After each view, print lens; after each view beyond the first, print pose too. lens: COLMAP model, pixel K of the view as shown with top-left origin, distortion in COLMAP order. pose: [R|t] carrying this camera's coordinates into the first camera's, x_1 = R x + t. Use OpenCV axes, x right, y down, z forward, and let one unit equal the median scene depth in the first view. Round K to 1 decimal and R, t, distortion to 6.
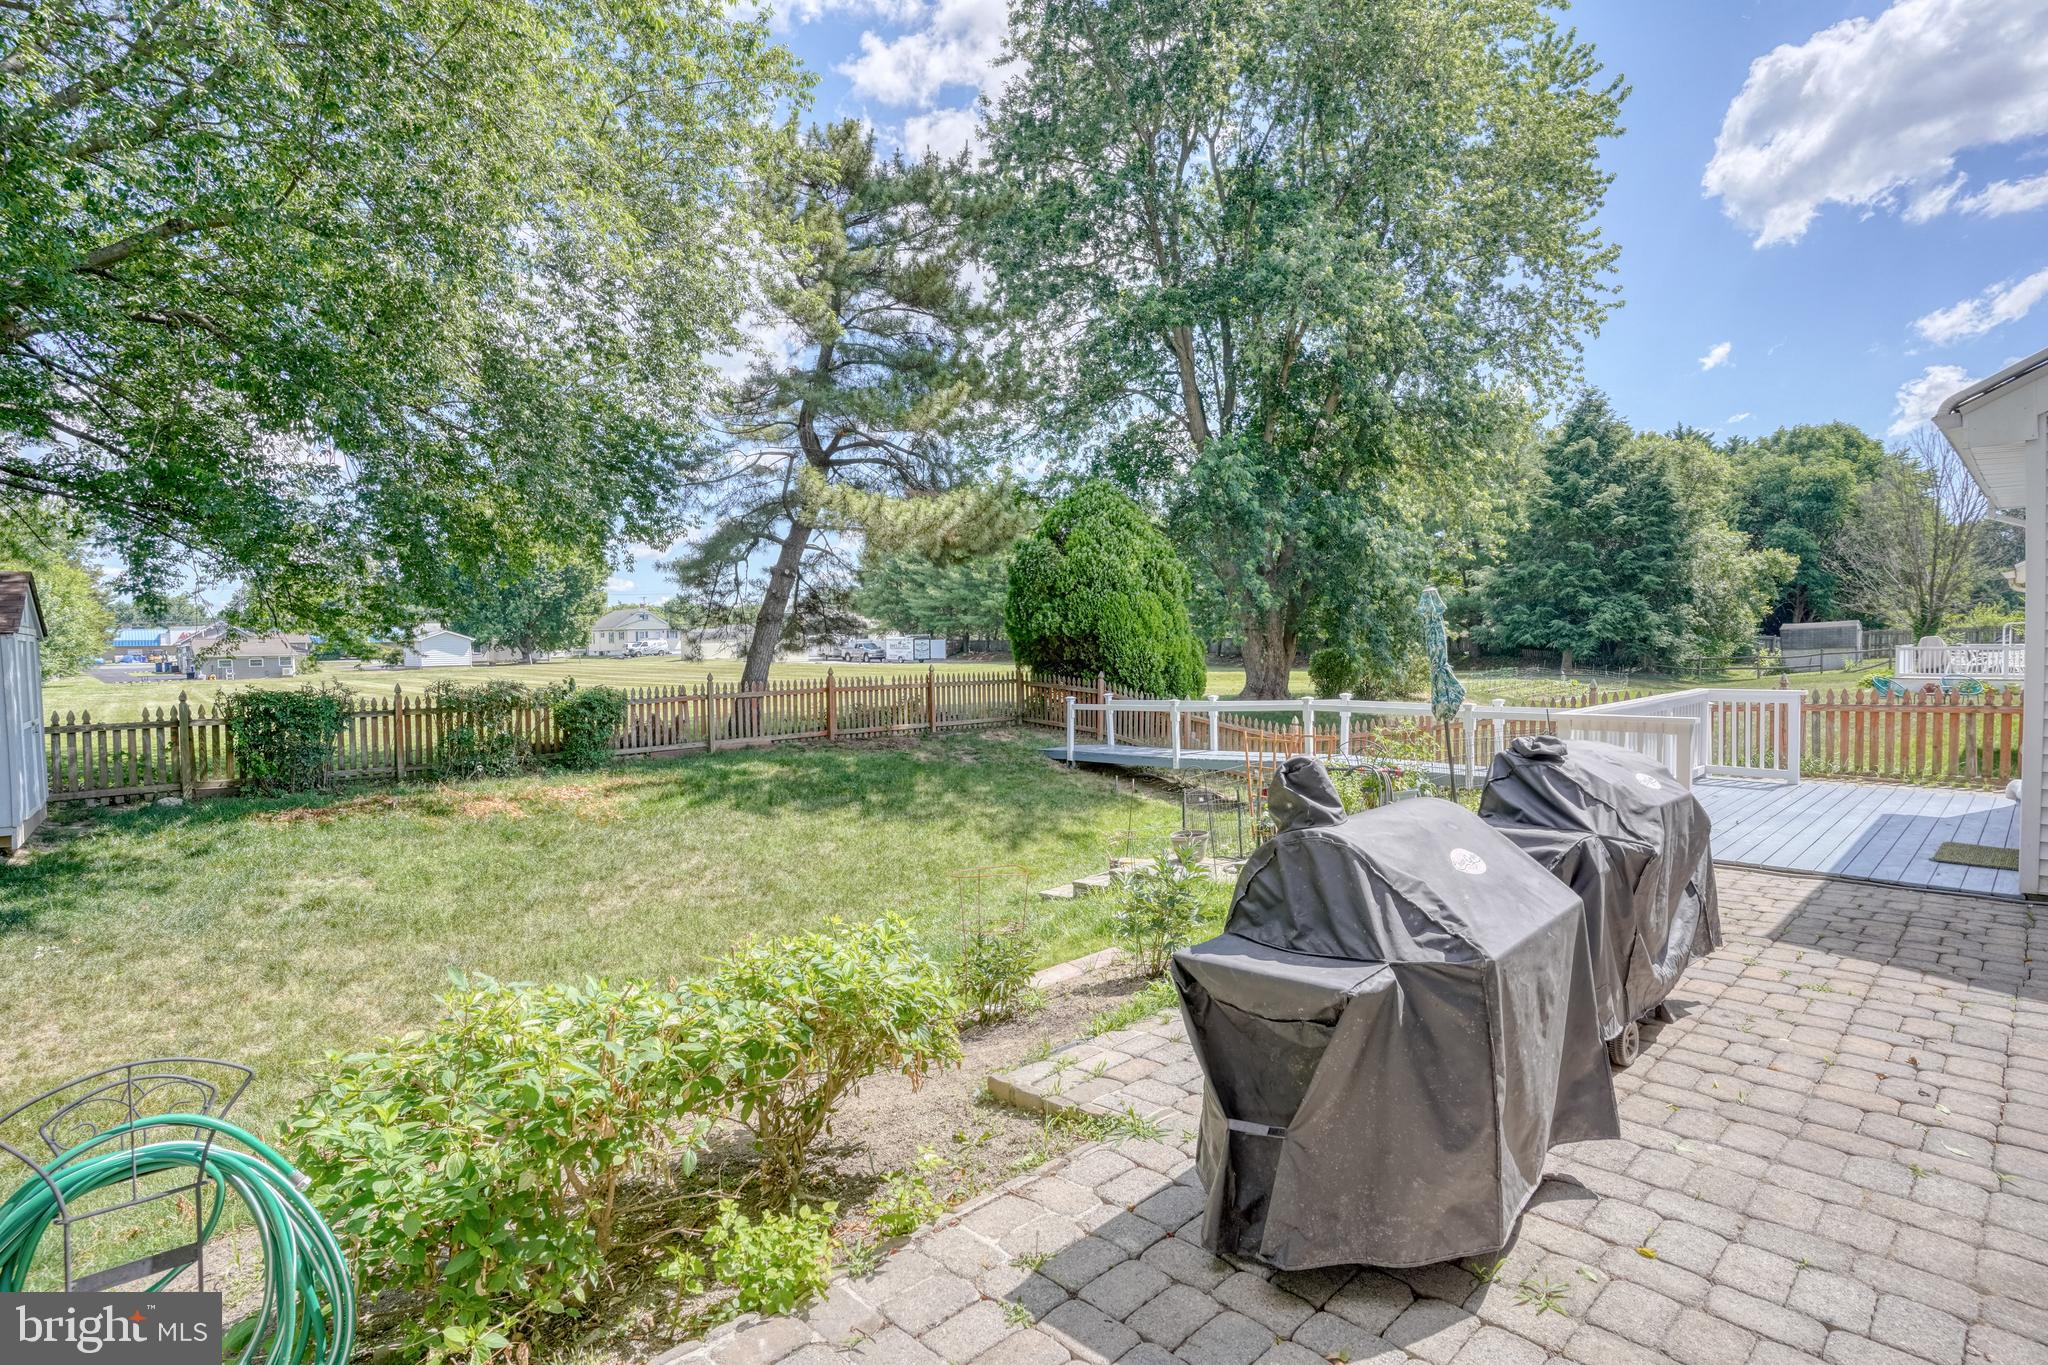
lens RADIAL K [[999.6, 0, 1024.0], [0, 999.6, 682.5], [0, 0, 1]] dist [-0.025738, -0.001049]
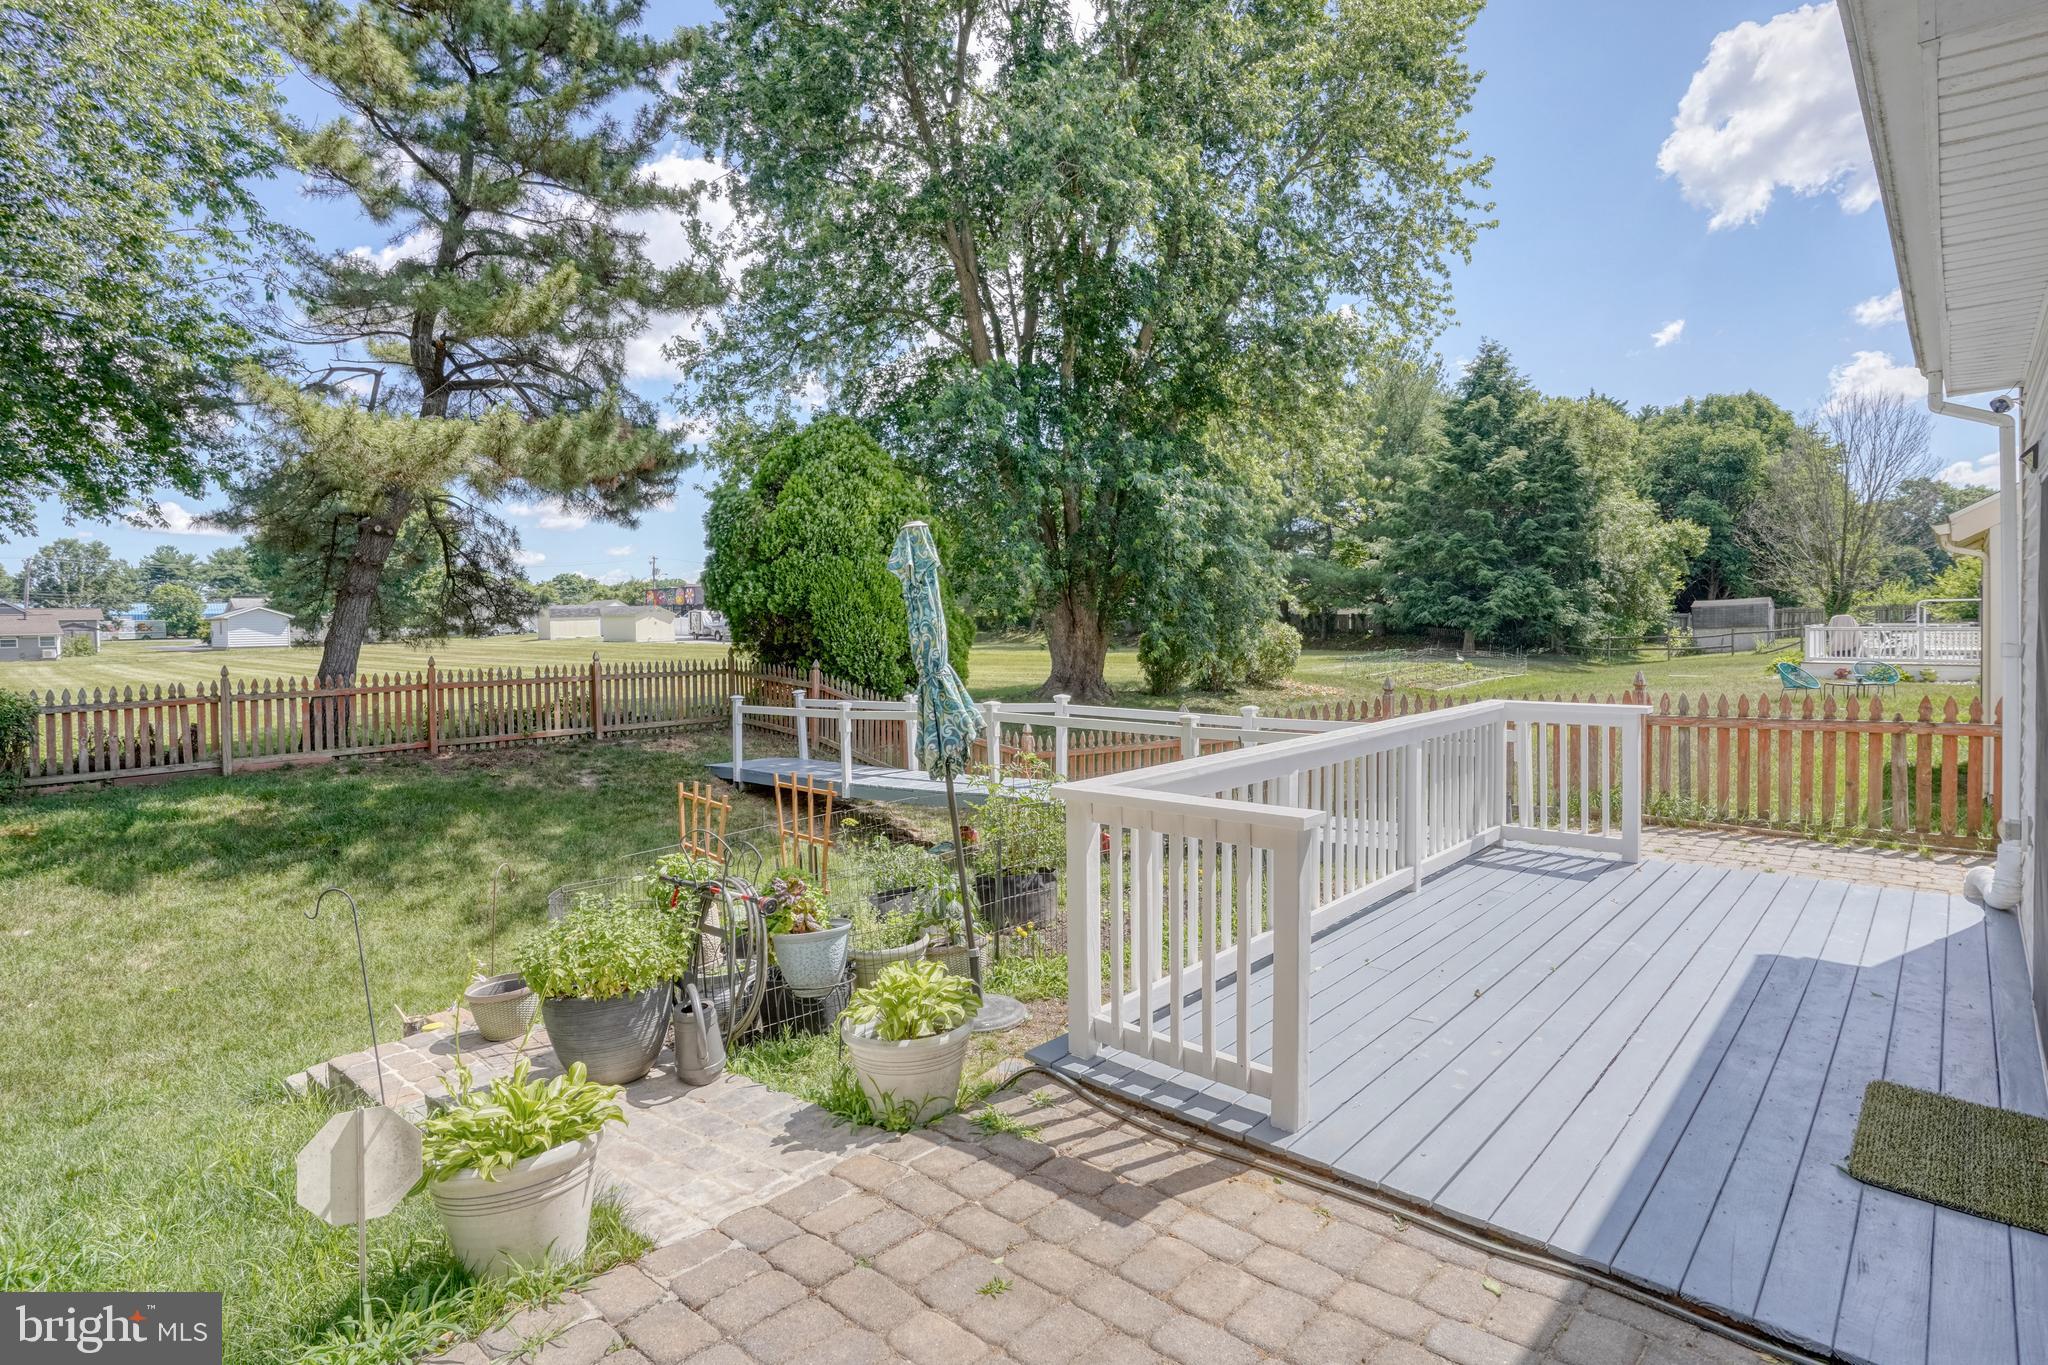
lens RADIAL K [[1022.3, 0, 1027.7], [0, 1022.3, 648.7], [0, 0, 1]] dist [-0.055412, 0.001688]
pose [[0.998370, -0.000772, 0.057074, 0.096538], [0.001406, 0.999938, -0.011066, -0.005317], [-0.057062, 0.011128, 0.998309, 0.104007]]
